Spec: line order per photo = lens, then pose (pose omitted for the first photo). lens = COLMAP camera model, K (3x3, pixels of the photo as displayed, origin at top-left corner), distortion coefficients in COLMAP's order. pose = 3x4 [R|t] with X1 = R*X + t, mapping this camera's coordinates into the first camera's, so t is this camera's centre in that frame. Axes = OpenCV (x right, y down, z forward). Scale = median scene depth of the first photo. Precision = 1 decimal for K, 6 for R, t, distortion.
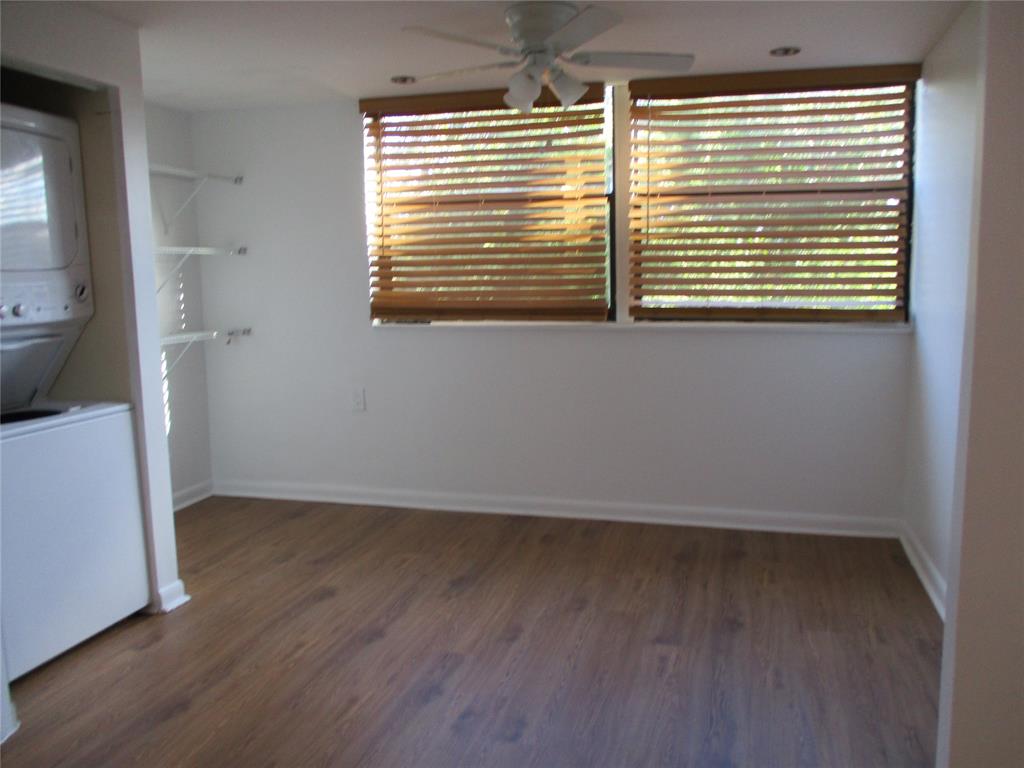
lens RADIAL K [[858.7, 0, 521.0], [0, 858.7, 390.3], [0, 0, 1]] dist [-0.018541, 0.009597]
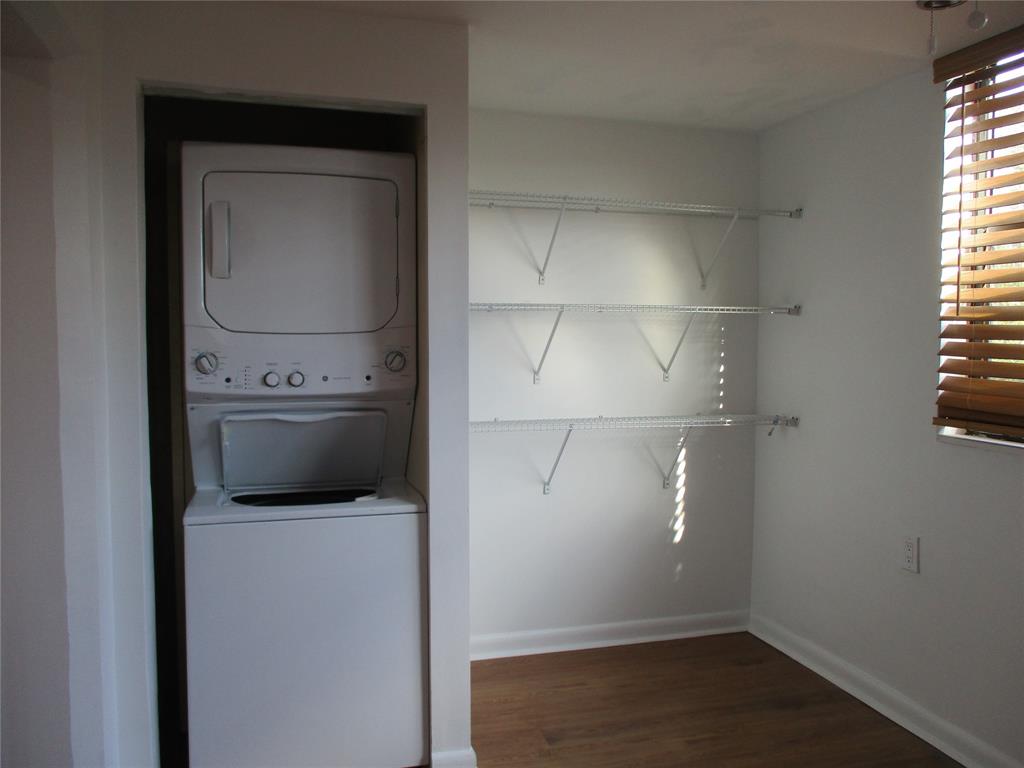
lens RADIAL K [[858.7, 0, 509.3], [0, 858.7, 382.6], [0, 0, 1]] dist [-0.018541, 0.009597]
pose [[0.531676, 0.071449, -0.843929, 0.223611], [-0.133884, 0.990997, -0.000446, -0.098170], [0.836299, 0.113225, 0.536455, 0.590882]]
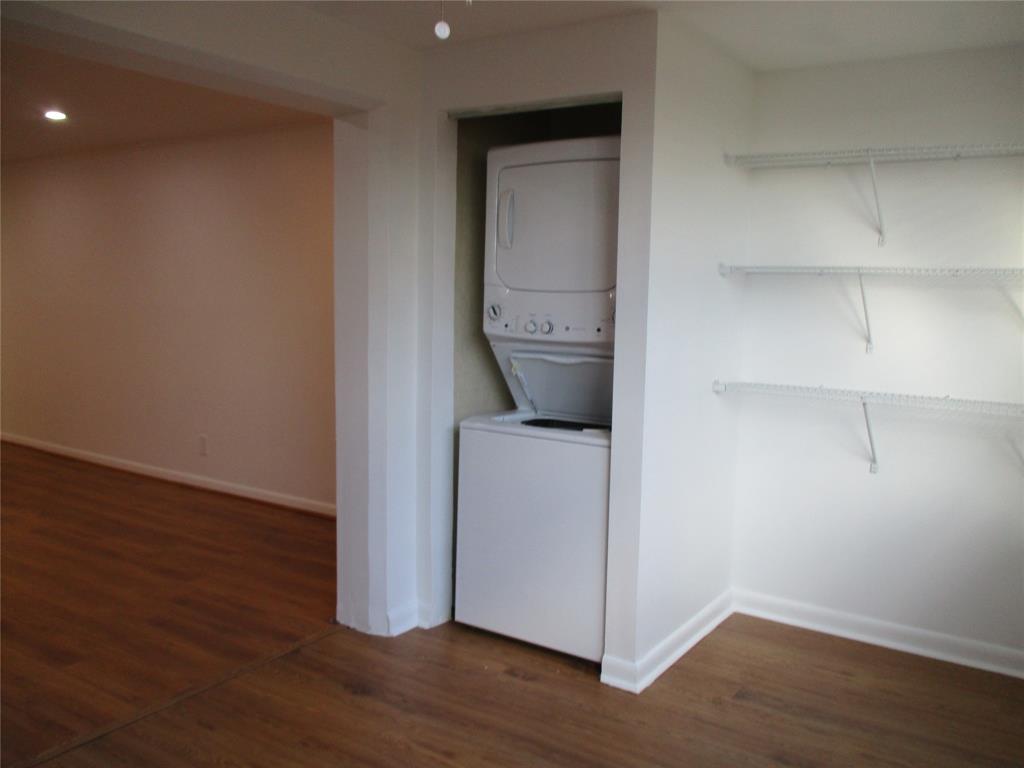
lens RADIAL K [[858.7, 0, 531.5], [0, 858.7, 387.5], [0, 0, 1]] dist [-0.018541, 0.009597]
pose [[-0.306195, 0.118433, -0.944573, 0.392082], [-0.152553, 0.973304, 0.171487, -0.169930], [0.939666, 0.196606, -0.279953, 1.084548]]
